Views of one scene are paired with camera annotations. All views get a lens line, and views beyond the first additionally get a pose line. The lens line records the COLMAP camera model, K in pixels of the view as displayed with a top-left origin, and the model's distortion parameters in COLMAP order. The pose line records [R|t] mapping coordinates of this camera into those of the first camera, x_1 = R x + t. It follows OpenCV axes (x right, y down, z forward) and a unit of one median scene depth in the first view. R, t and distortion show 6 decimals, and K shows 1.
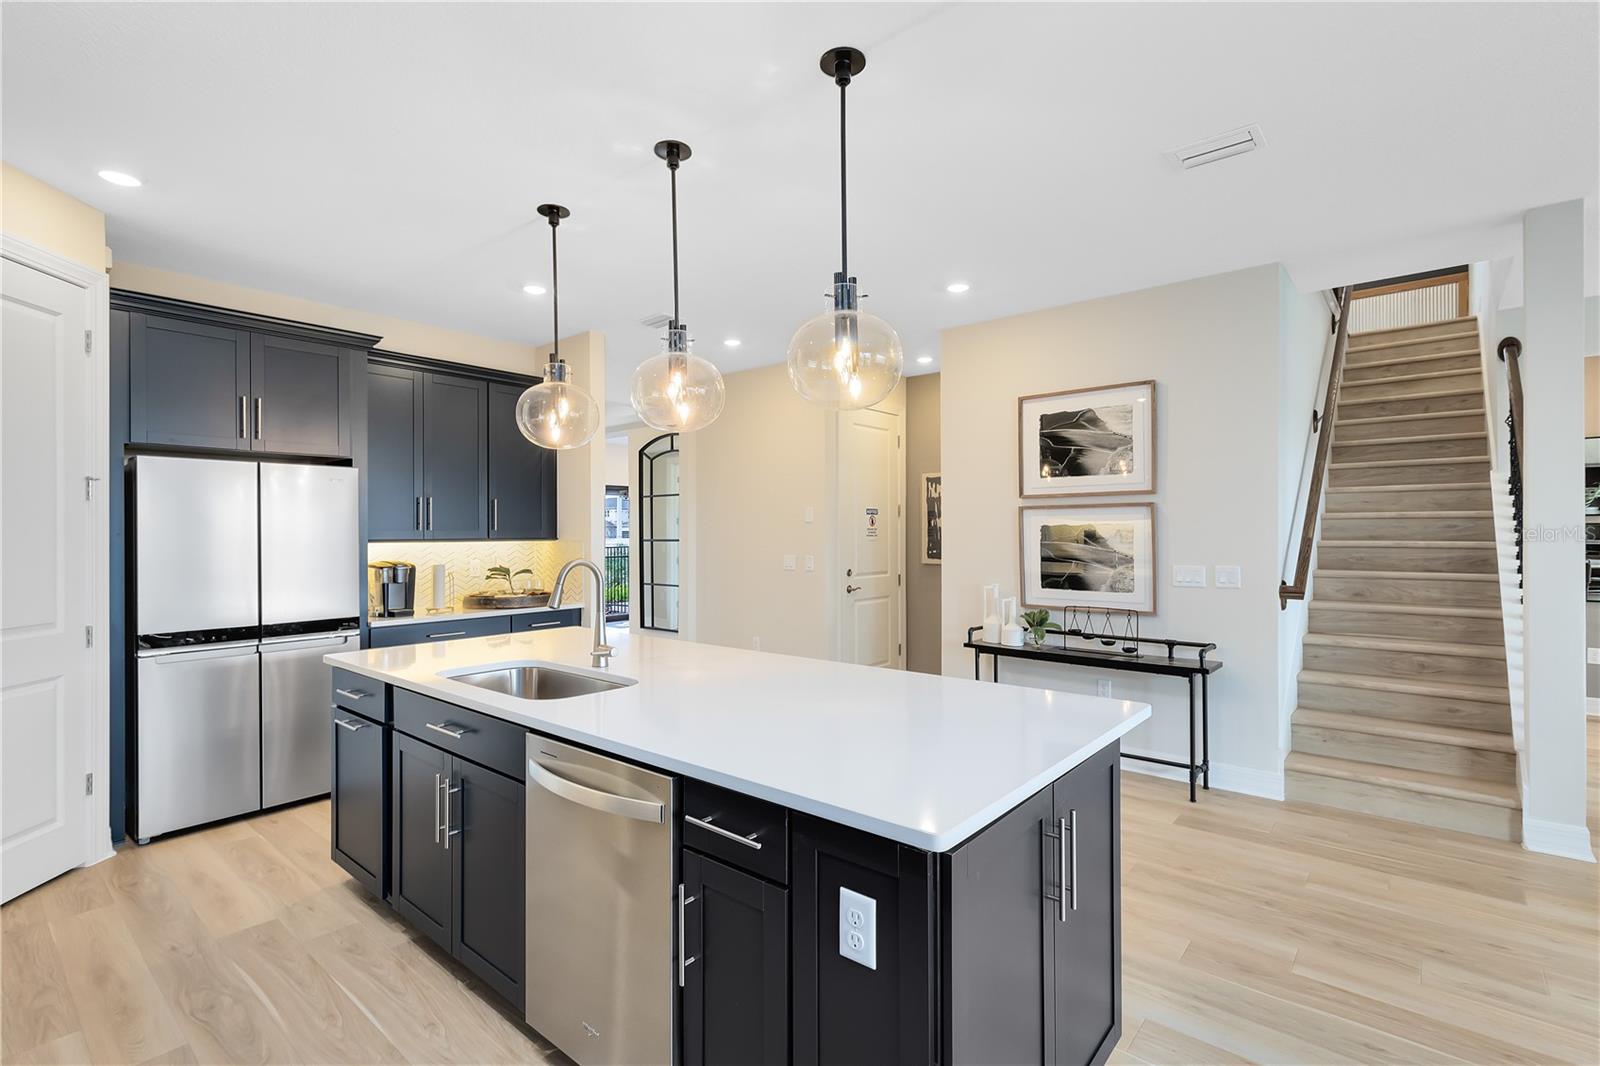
lens RADIAL K [[737.8, 0, 830.9], [0, 737.8, 532.5], [0, 0, 1]] dist [0.010057, 0.001301]
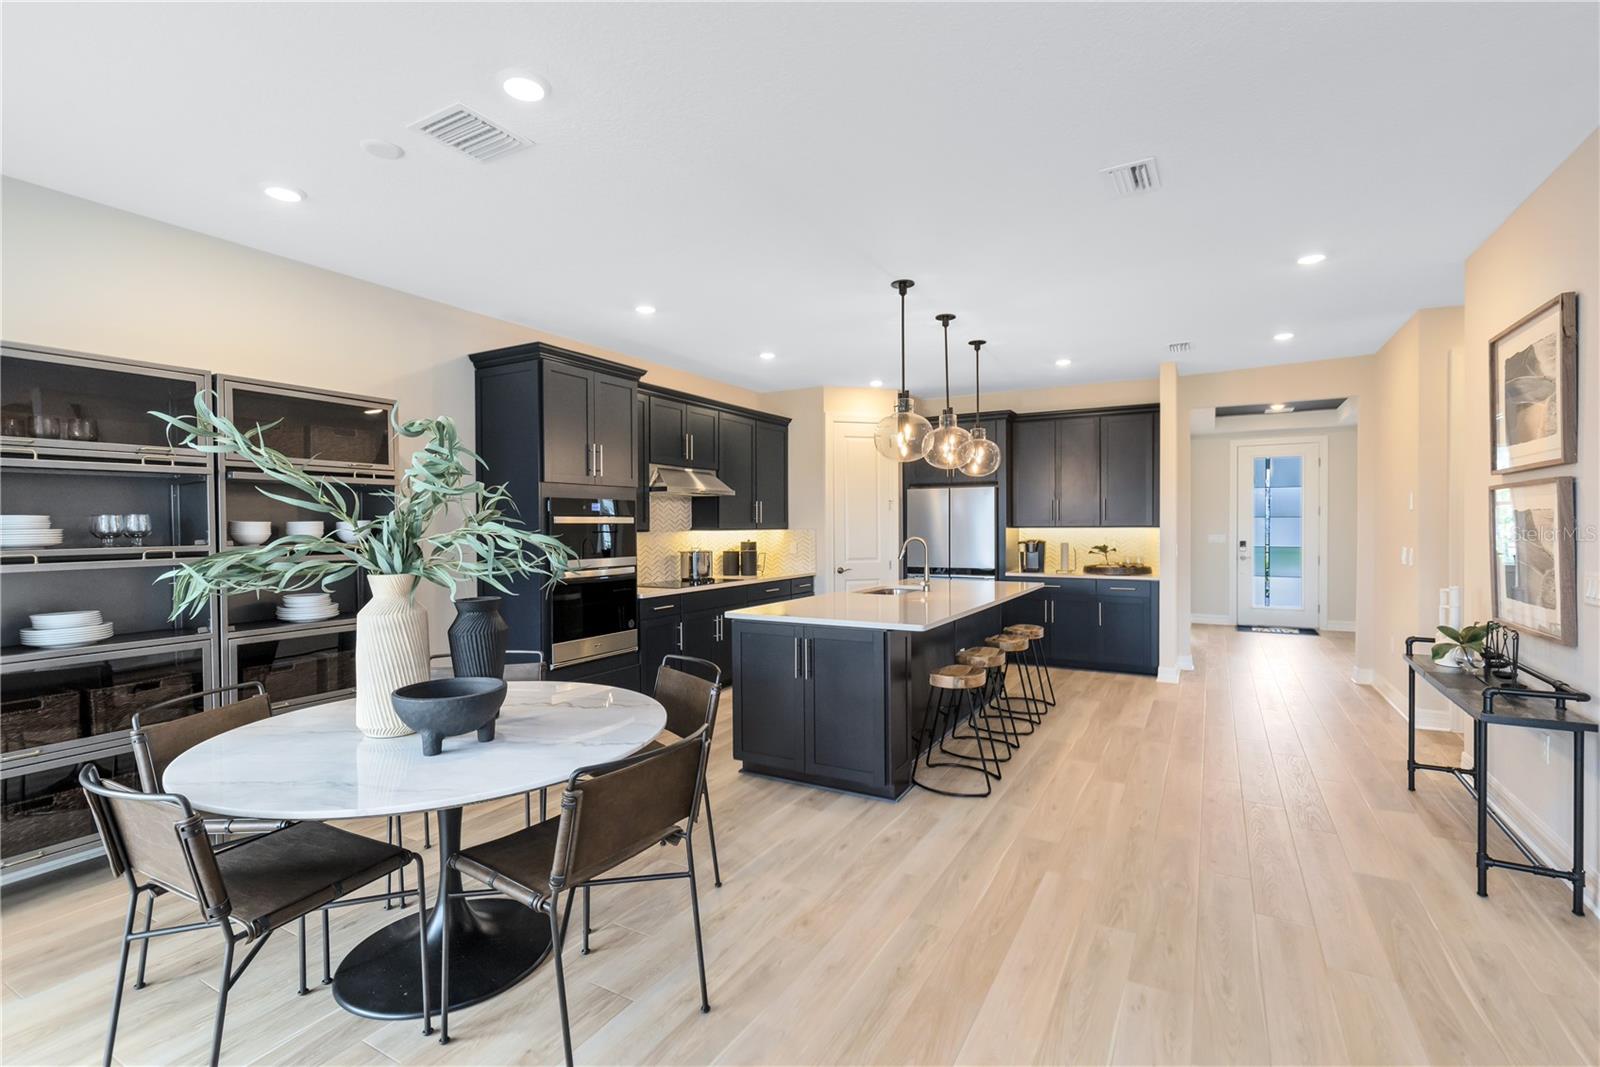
lens RADIAL K [[737.8, 0, 803.0], [0, 737.8, 536.1], [0, 0, 1]] dist [0.010057, 0.001301]
pose [[0.168777, 0.018596, -0.985479, 0.936477], [0.008937, 0.999752, 0.020396, -0.006936], [0.985614, -0.012250, 0.168569, 0.199239]]
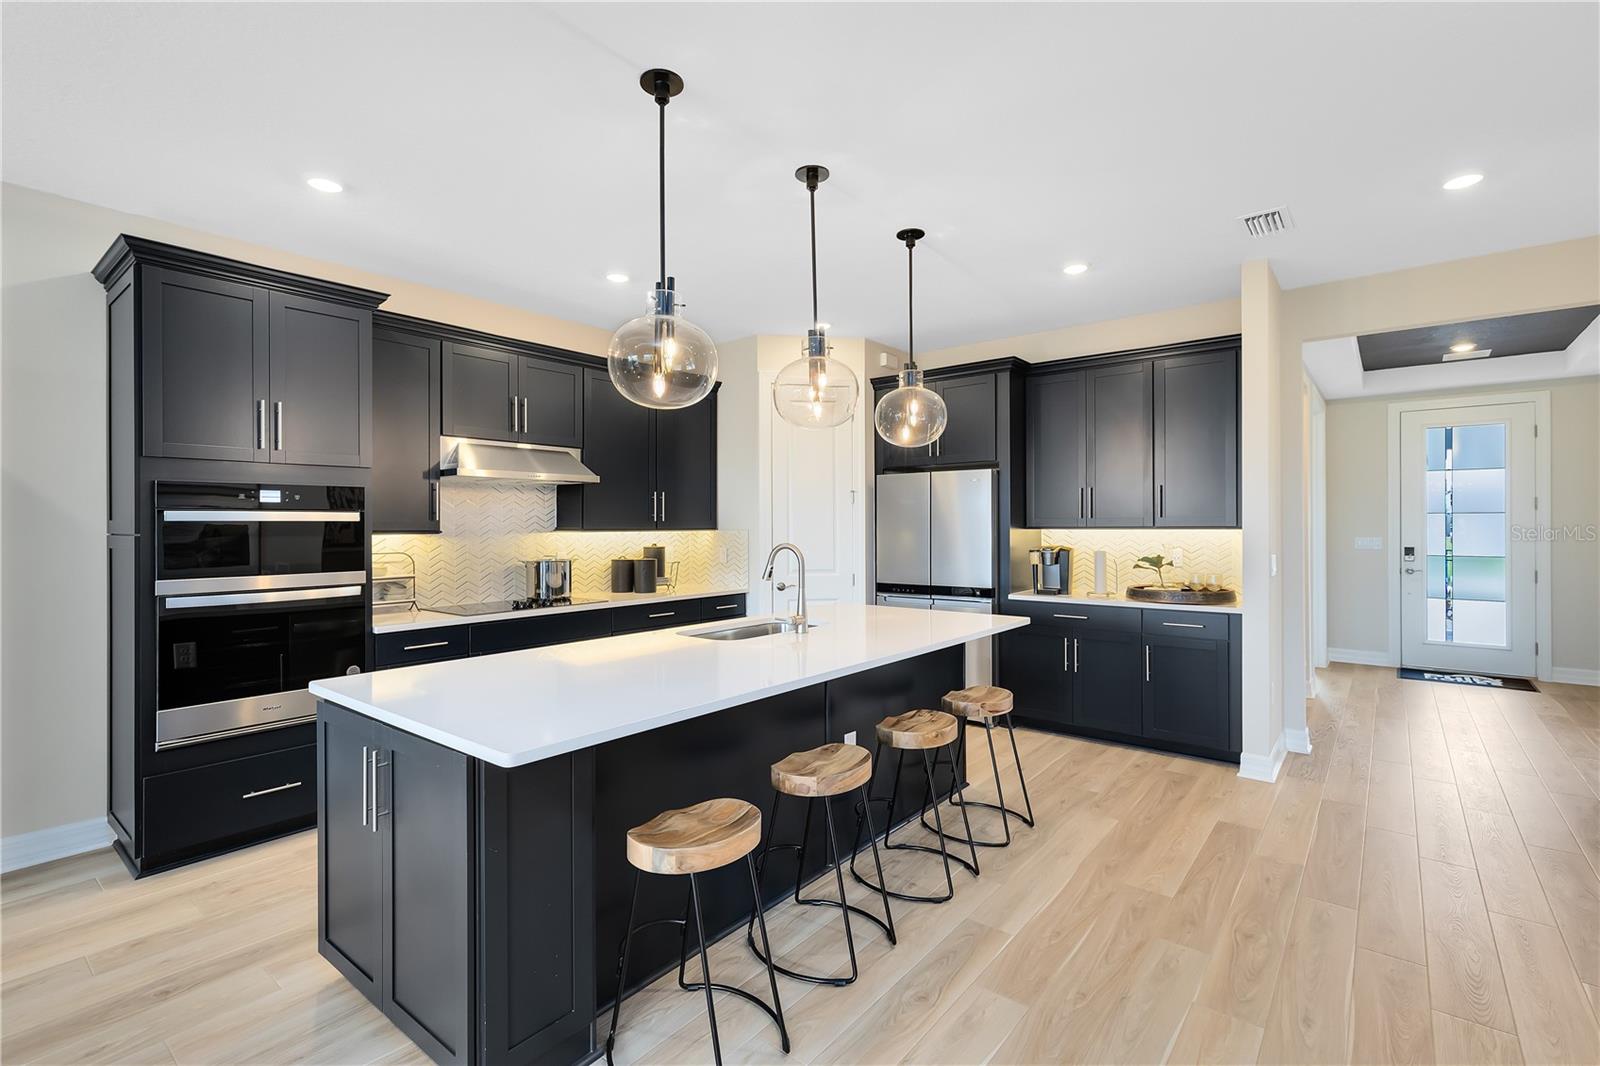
lens RADIAL K [[737.8, 0, 804.1], [0, 737.8, 527.6], [0, 0, 1]] dist [0.010057, 0.001301]
pose [[0.004675, 0.011024, -0.999928, 0.529881], [0.007174, 0.999913, 0.011058, -0.004340], [0.999963, -0.007225, 0.004595, 0.591883]]
